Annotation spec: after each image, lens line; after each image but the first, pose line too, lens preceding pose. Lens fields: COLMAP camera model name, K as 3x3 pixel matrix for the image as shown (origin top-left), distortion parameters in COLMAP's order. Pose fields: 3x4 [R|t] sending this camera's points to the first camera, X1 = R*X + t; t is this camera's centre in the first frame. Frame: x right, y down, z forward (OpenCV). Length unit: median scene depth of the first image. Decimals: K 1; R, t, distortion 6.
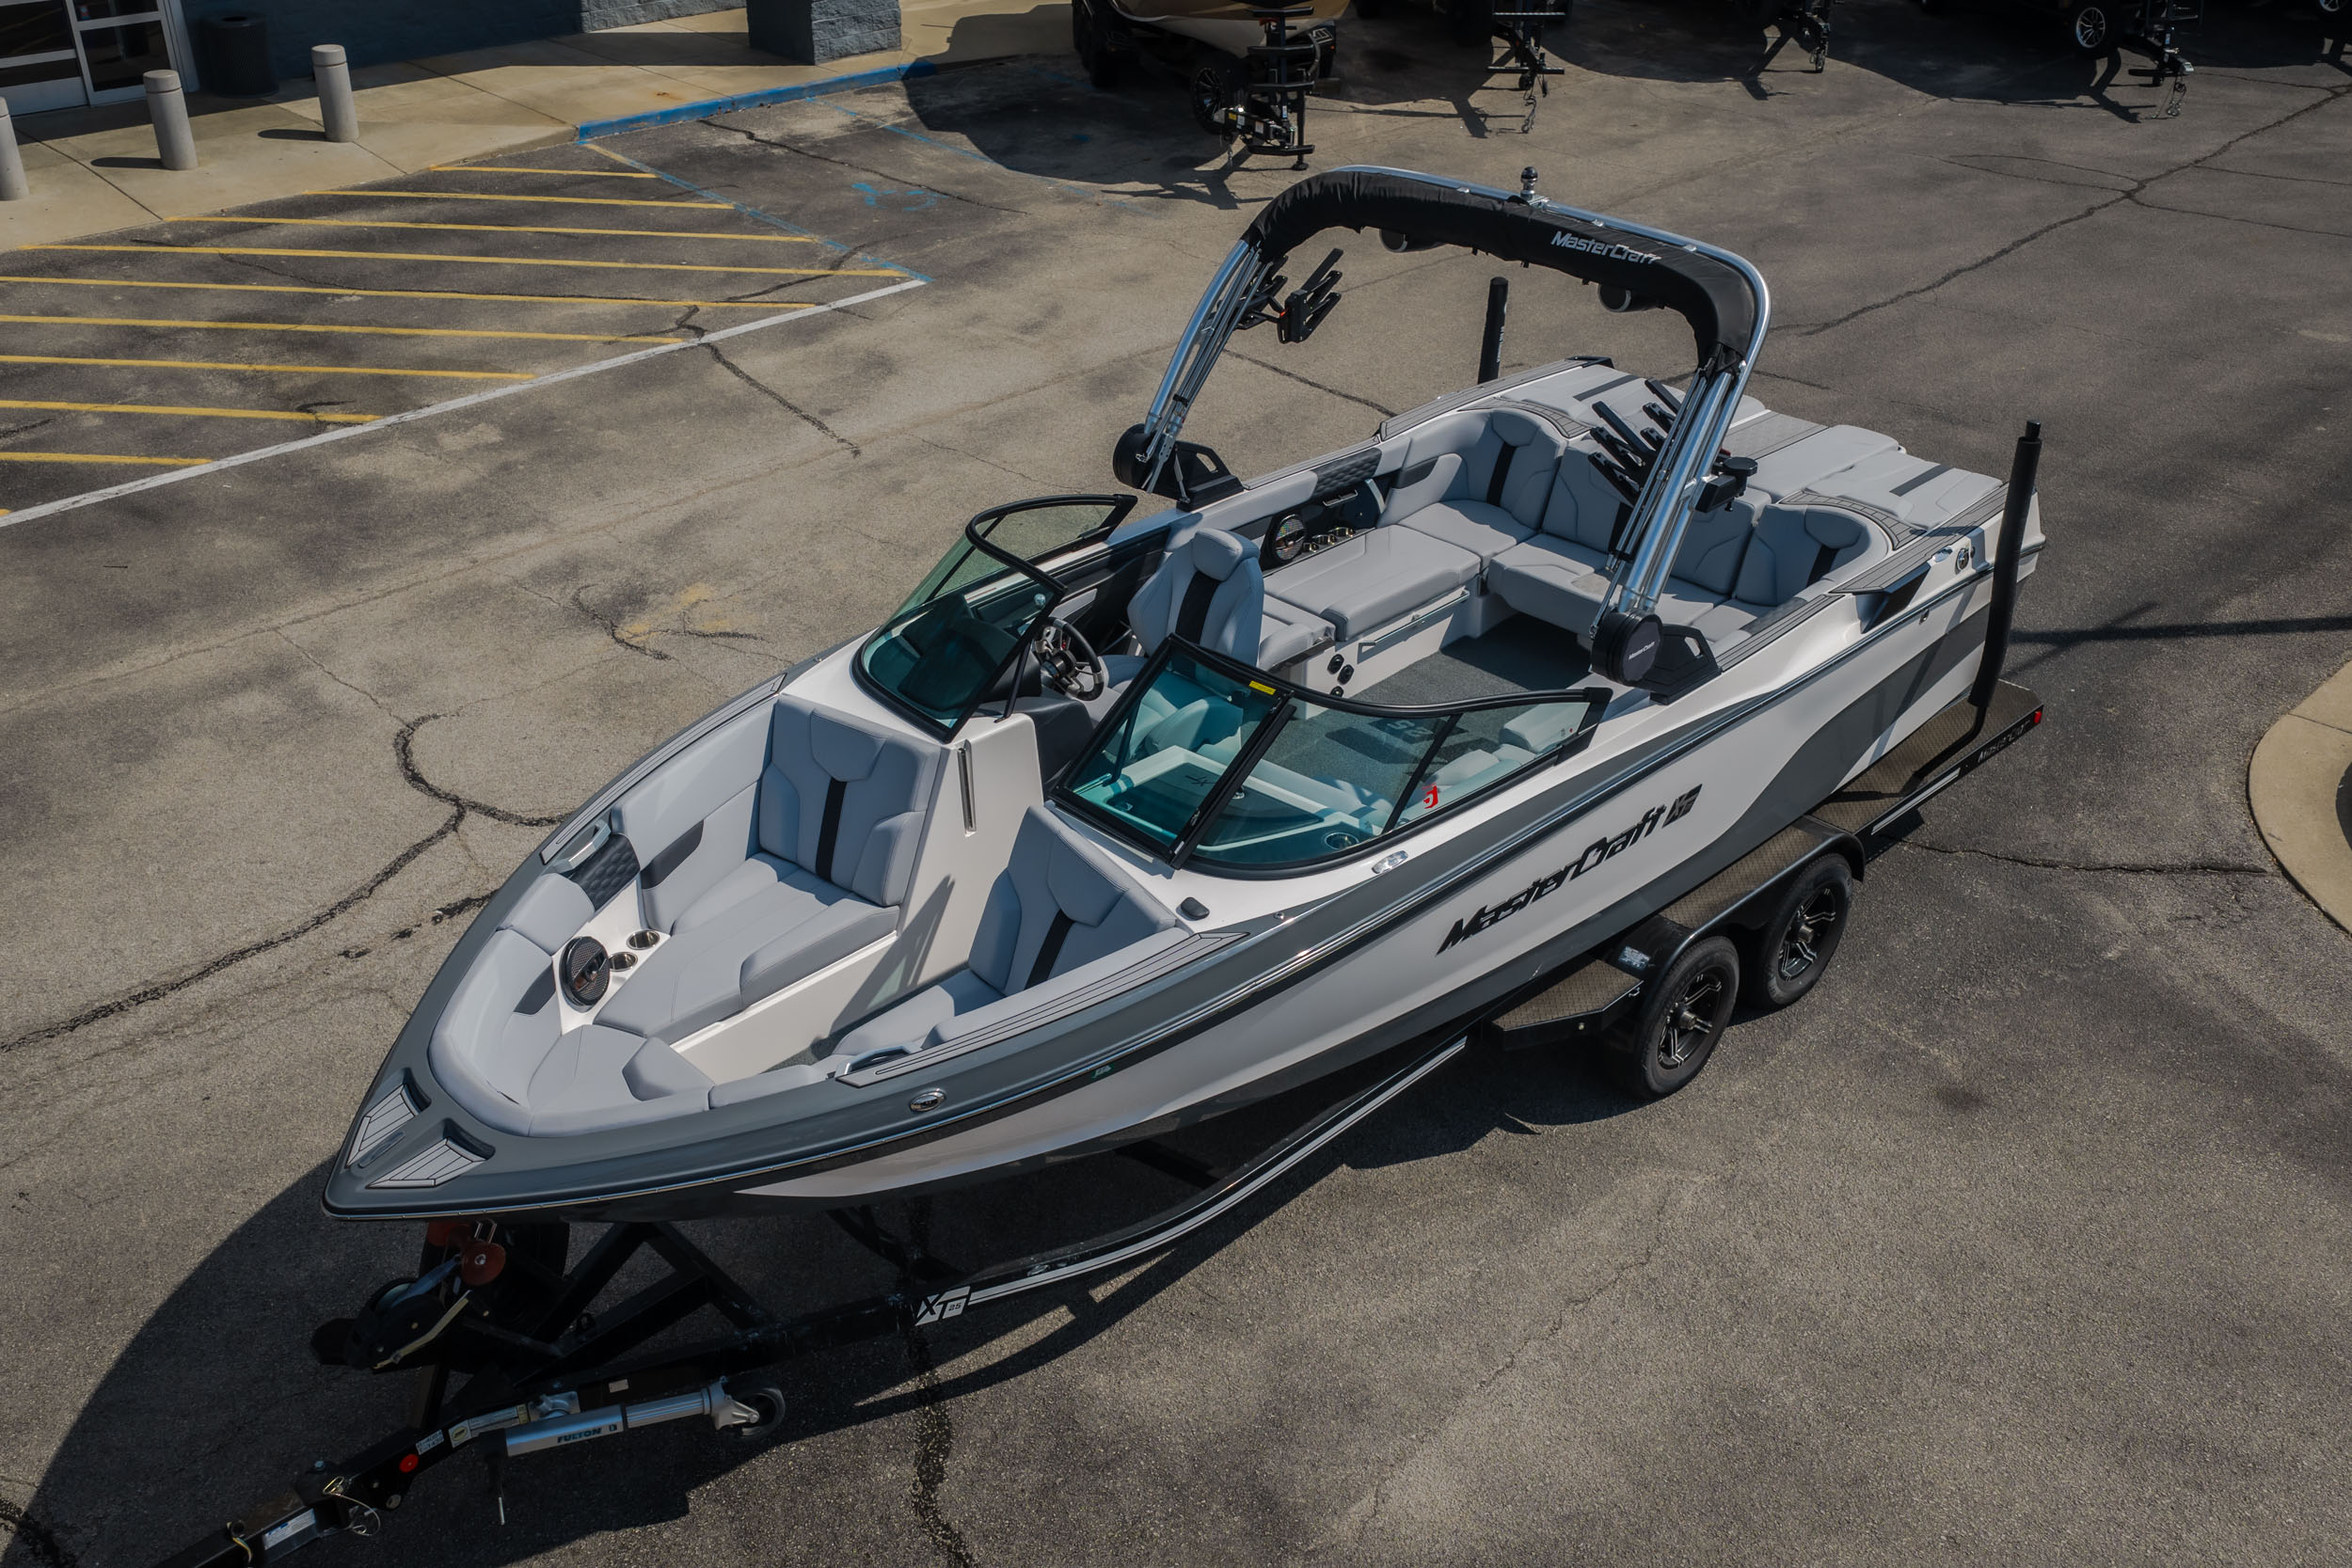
lens RADIAL K [[2069.2, 0, 1078.1], [0, 2069.2, 776.4], [0, 0, 1]] dist [0.008407, -0.008117]
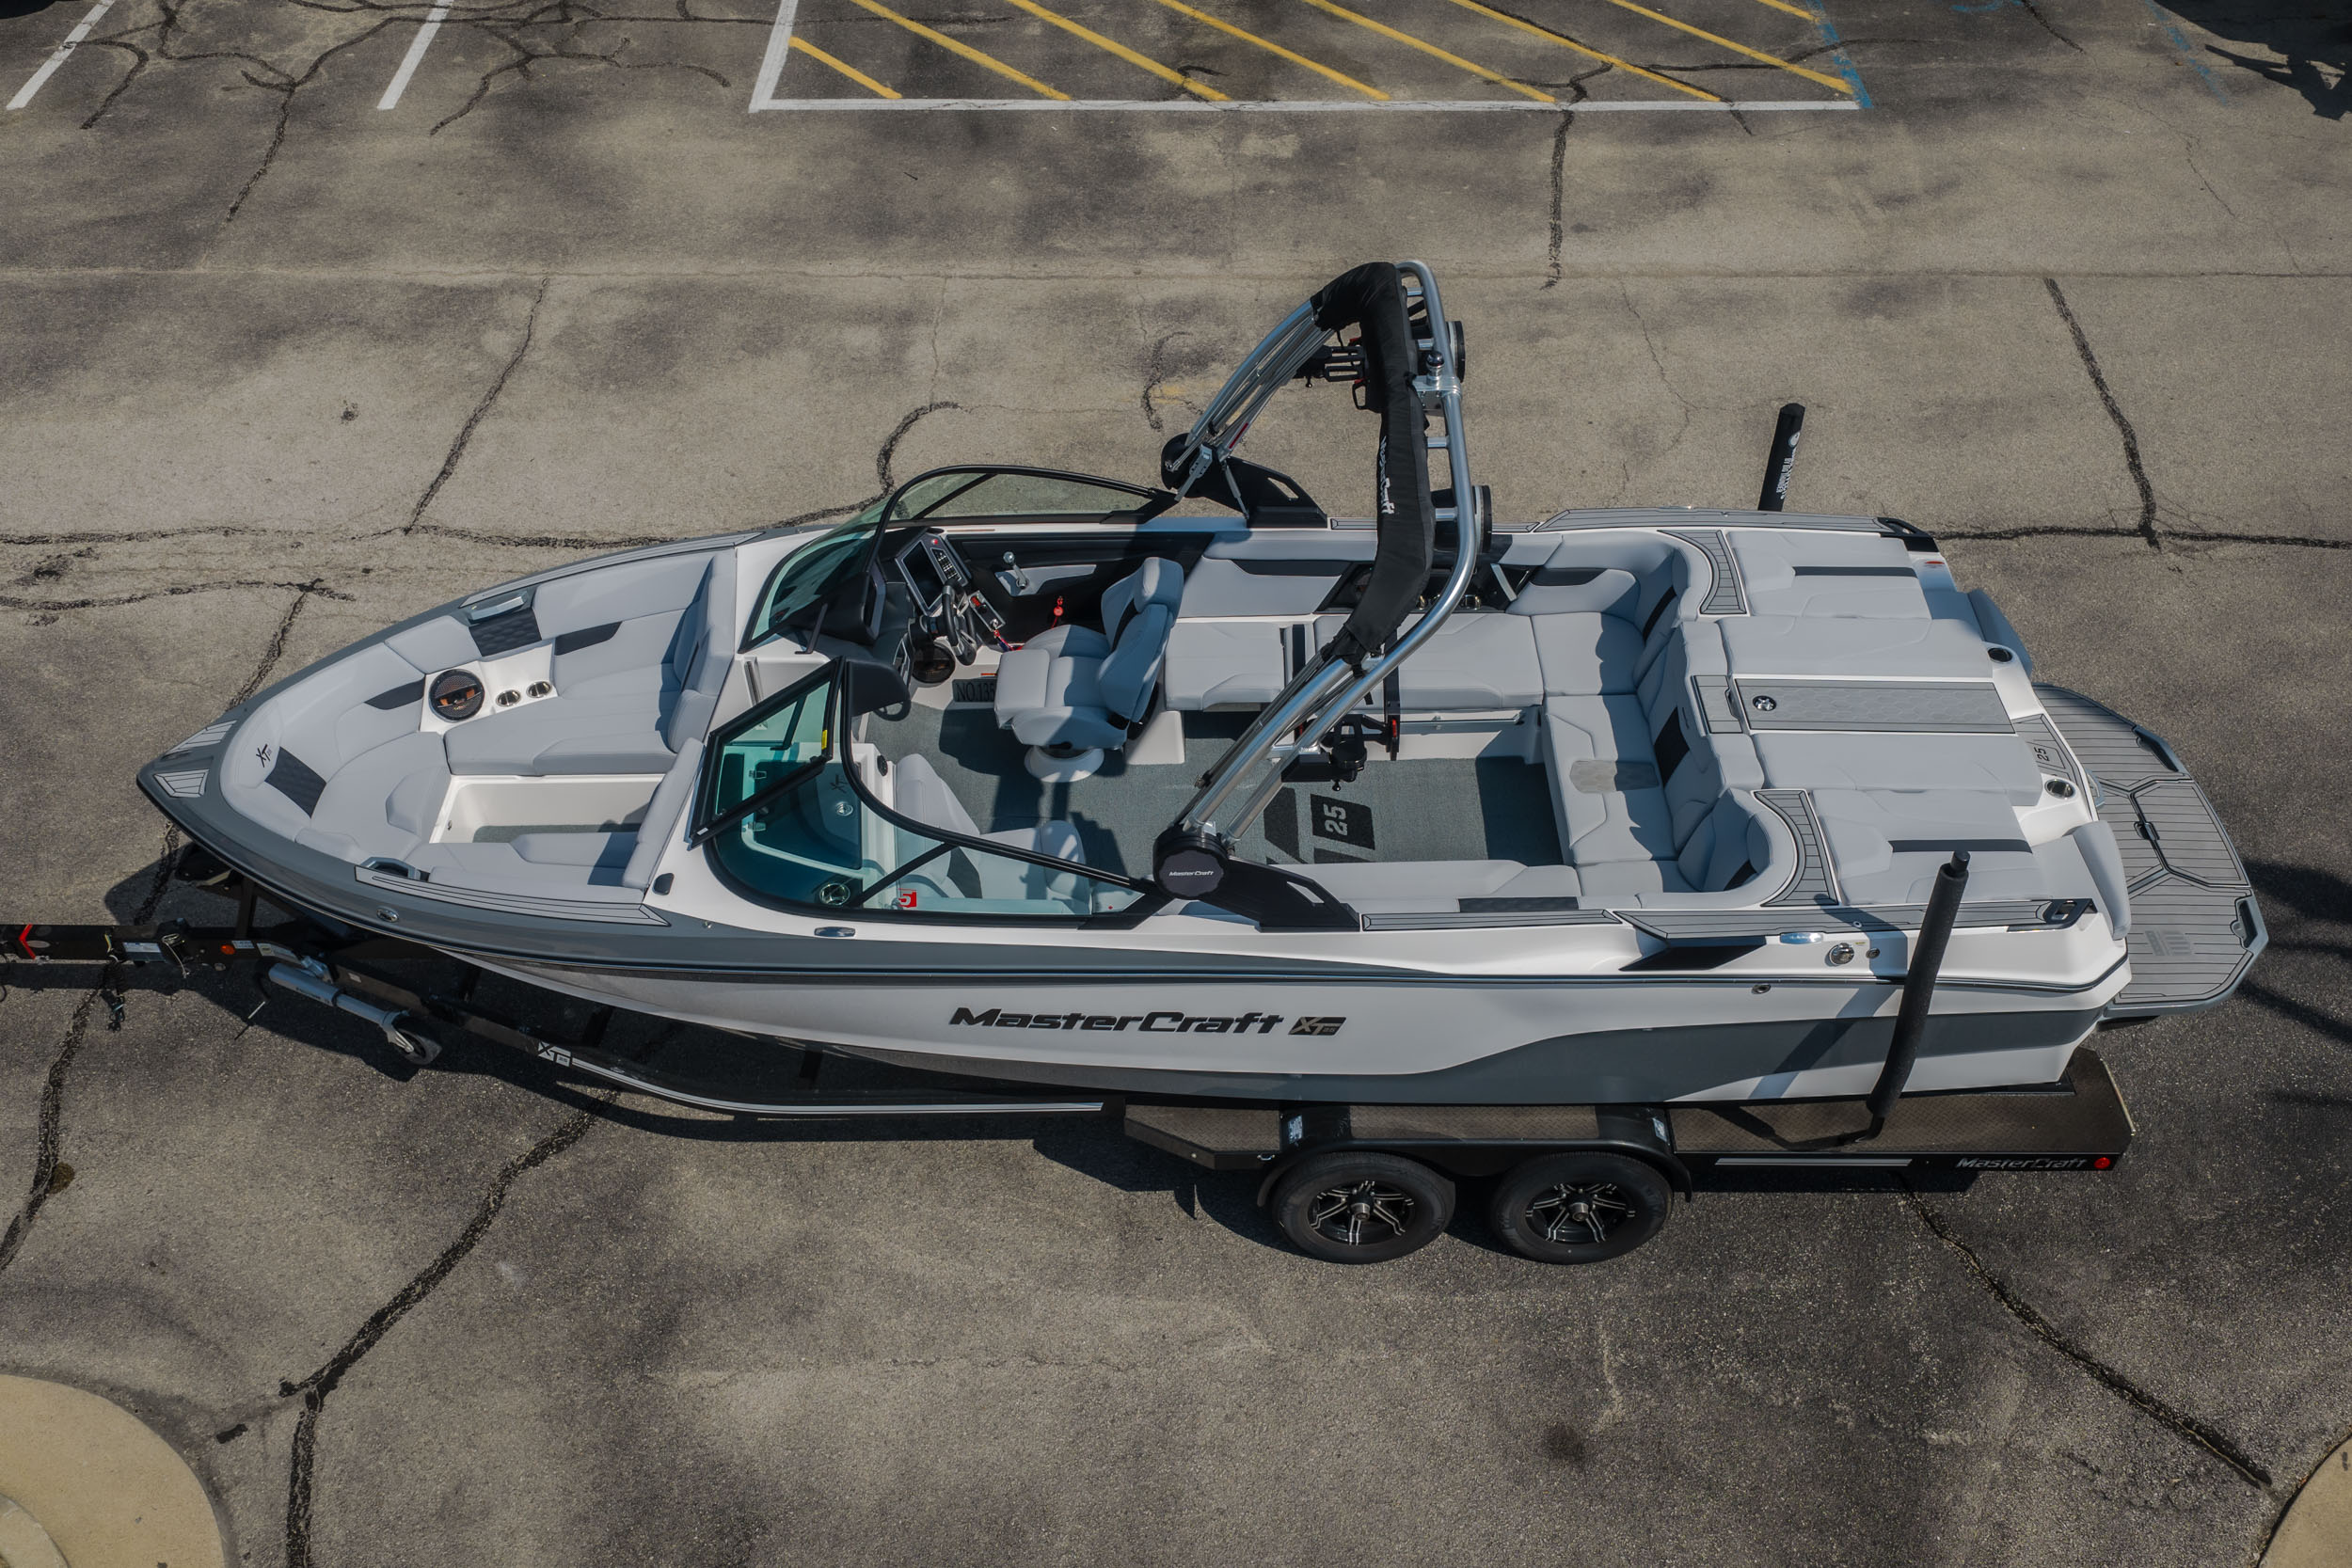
lens RADIAL K [[2024.9, 0, 1176.0], [0, 2024.9, 784.0], [0, 0, 1]] dist [0.011416, -0.016619]
pose [[0.736635, 0.465442, -0.490645, 0.583060], [-0.344064, 0.882511, 0.320614, -0.328605], [0.582227, -0.067363, 0.810231, 0.168786]]
